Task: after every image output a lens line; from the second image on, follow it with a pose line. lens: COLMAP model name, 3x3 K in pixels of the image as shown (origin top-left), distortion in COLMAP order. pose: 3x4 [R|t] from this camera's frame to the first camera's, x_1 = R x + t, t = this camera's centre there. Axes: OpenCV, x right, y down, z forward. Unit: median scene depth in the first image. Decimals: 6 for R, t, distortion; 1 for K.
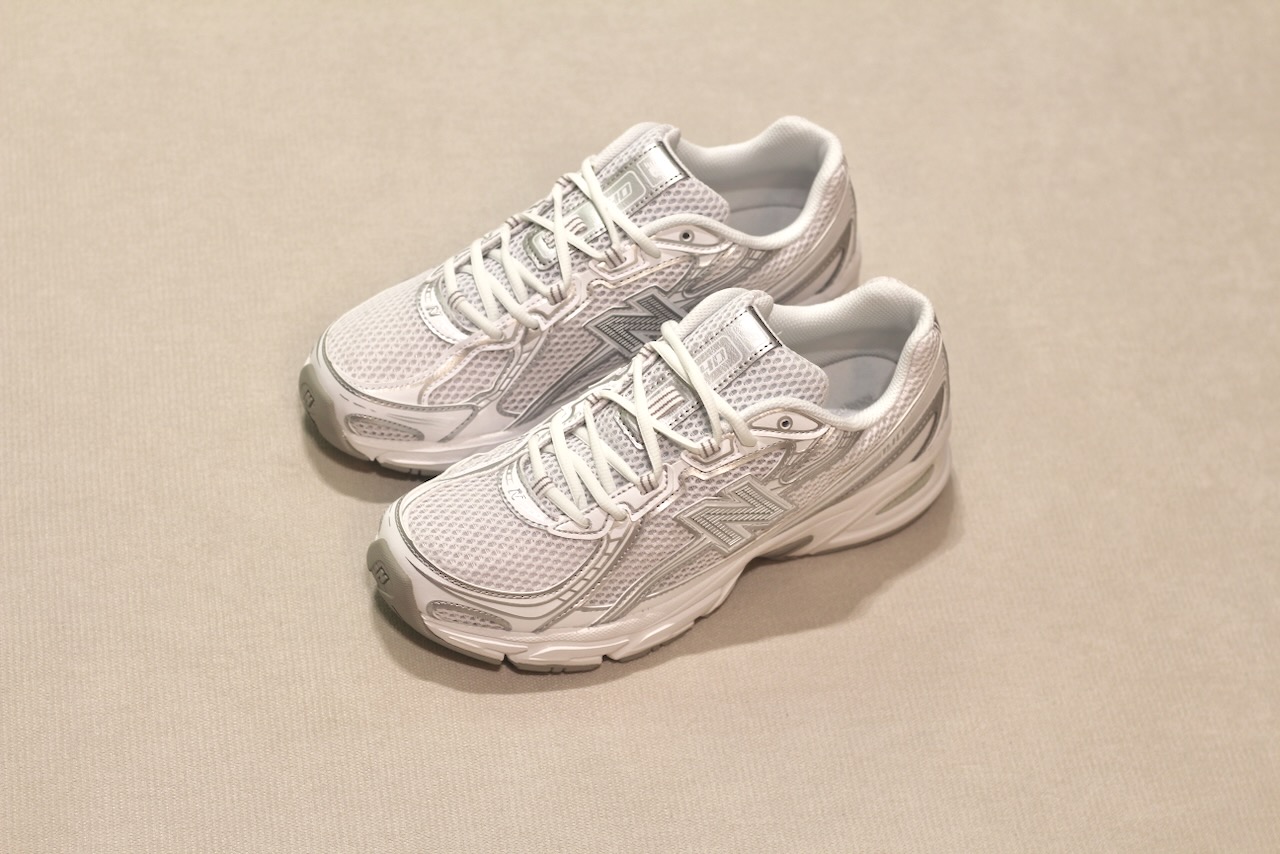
lens RADIAL K [[3027.3, 0, 640.0], [0, 3027.3, 427.0], [0, 0, 1]] dist [-0.122391, -0.294142]
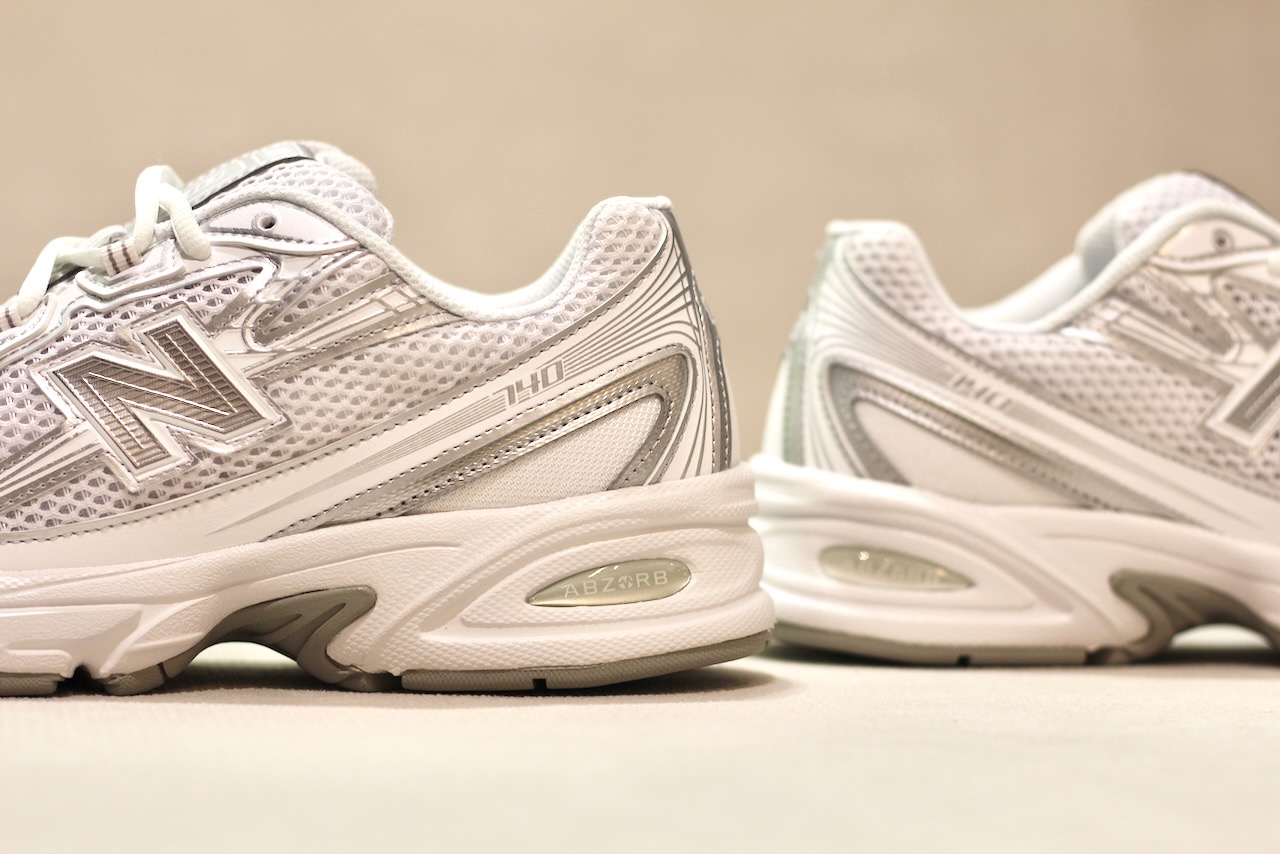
lens RADIAL K [[3027.3, 0, 640.0], [0, 3027.3, 427.0], [0, 0, 1]] dist [-0.122391, -0.294142]
pose [[0.893707, -0.111299, -0.434626, 0.324112], [-0.269118, 0.642122, -0.717813, 0.374052], [0.358975, 0.758480, 0.543916, 0.751984]]
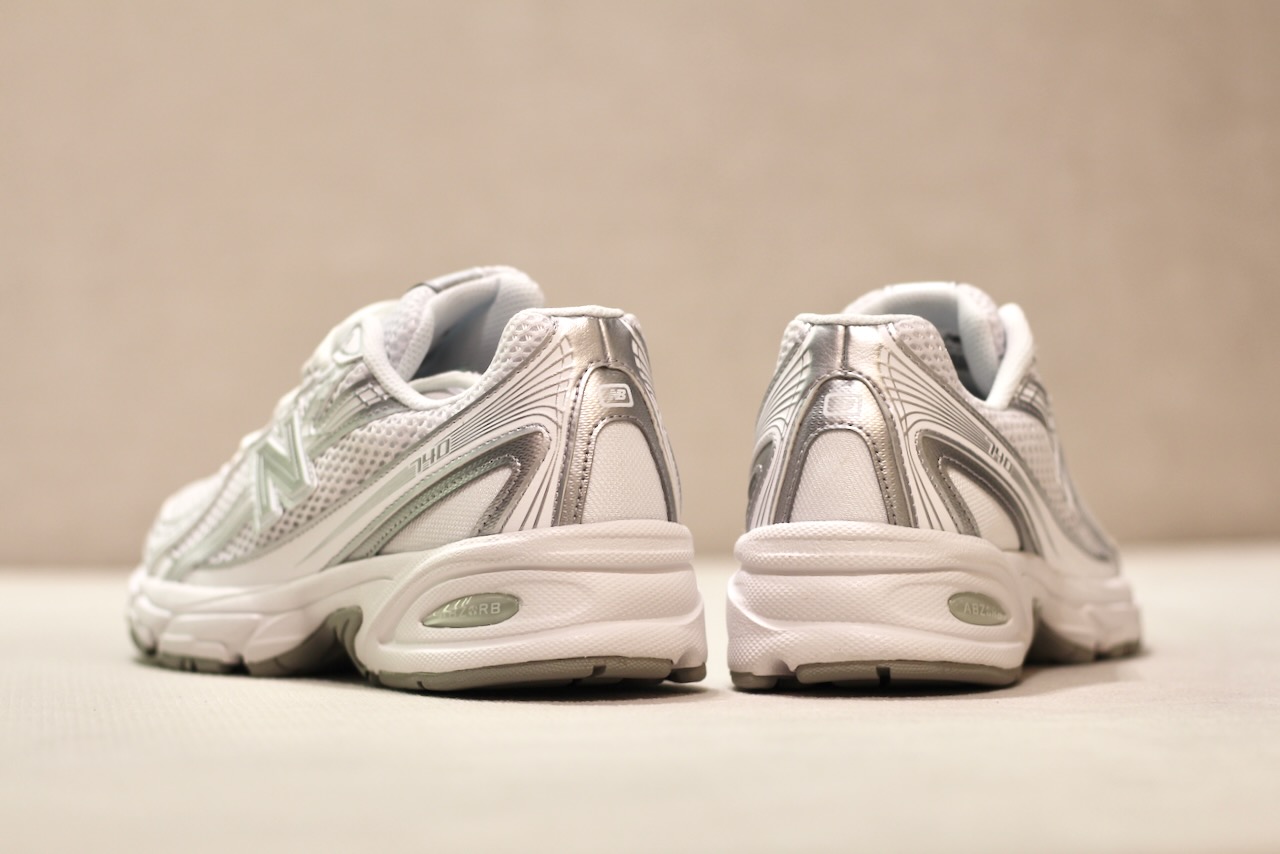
lens RADIAL K [[3027.3, 0, 640.0], [0, 3027.3, 427.0], [0, 0, 1]] dist [-0.122391, -0.294142]
pose [[0.131937, -0.130517, -0.982628, 0.753992], [-0.743815, 0.642222, -0.185174, 0.091160], [0.655234, 0.755325, -0.012347, 1.053232]]
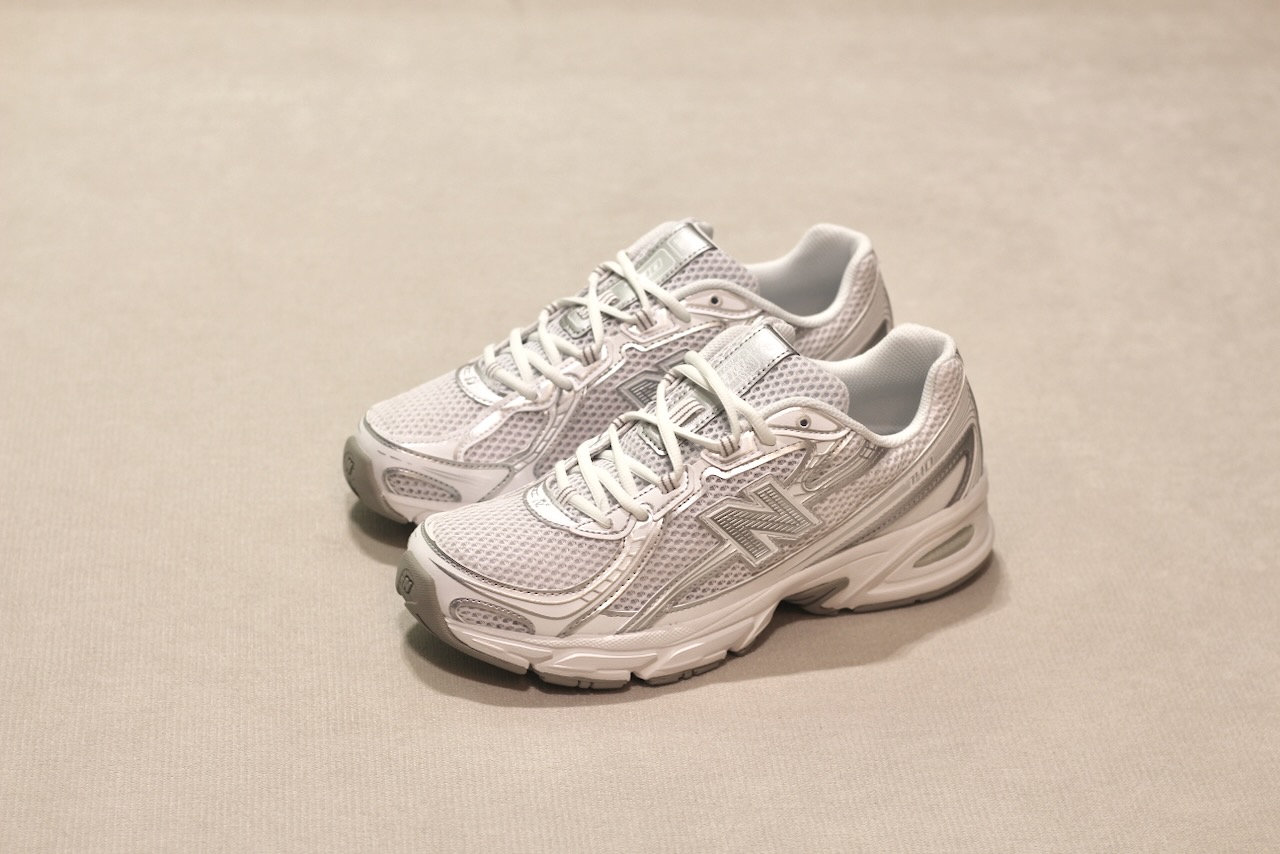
lens RADIAL K [[3027.3, 0, 640.0], [0, 3027.3, 427.0], [0, 0, 1]] dist [-0.122391, -0.294142]
pose [[0.995633, -0.040667, -0.084036, 0.077073], [0.010112, 0.941820, -0.335964, 0.333303], [0.092809, 0.333647, 0.938118, 0.047081]]
